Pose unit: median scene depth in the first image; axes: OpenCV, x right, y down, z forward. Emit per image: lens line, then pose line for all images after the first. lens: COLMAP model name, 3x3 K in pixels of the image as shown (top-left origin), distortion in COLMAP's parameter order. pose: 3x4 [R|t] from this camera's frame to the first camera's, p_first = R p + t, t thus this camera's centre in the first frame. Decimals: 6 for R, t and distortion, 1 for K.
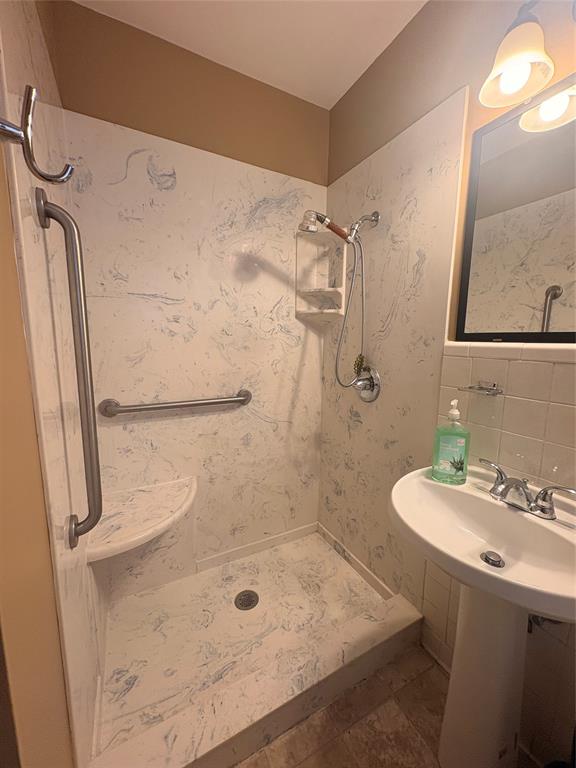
lens RADIAL K [[306.5, 0, 288.9], [0, 306.5, 384.3], [0, 0, 1]] dist [0.003063, 0.000939]
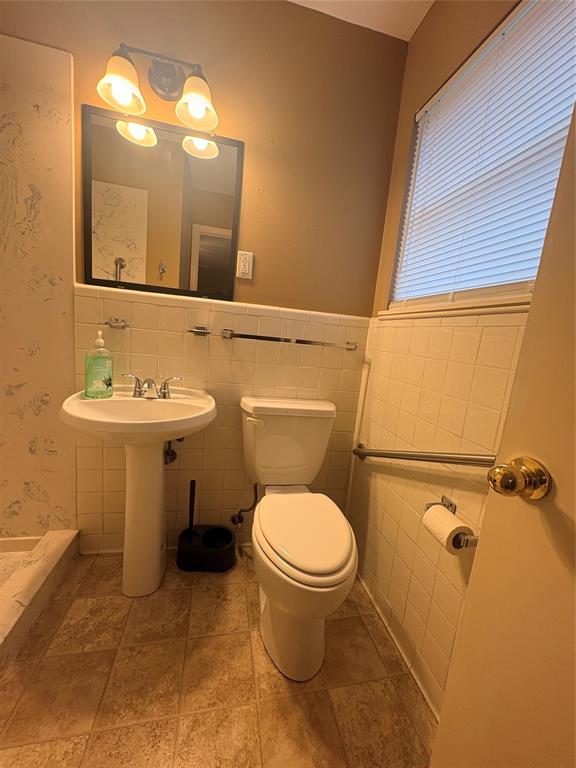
lens RADIAL K [[306.5, 0, 287.7], [0, 306.5, 382.8], [0, 0, 1]] dist [0.003063, 0.000939]
pose [[0.272914, -0.134420, 0.952601, -0.413851], [0.049163, 0.990845, 0.125732, 0.123693], [-0.960781, 0.012519, 0.277024, -0.073733]]
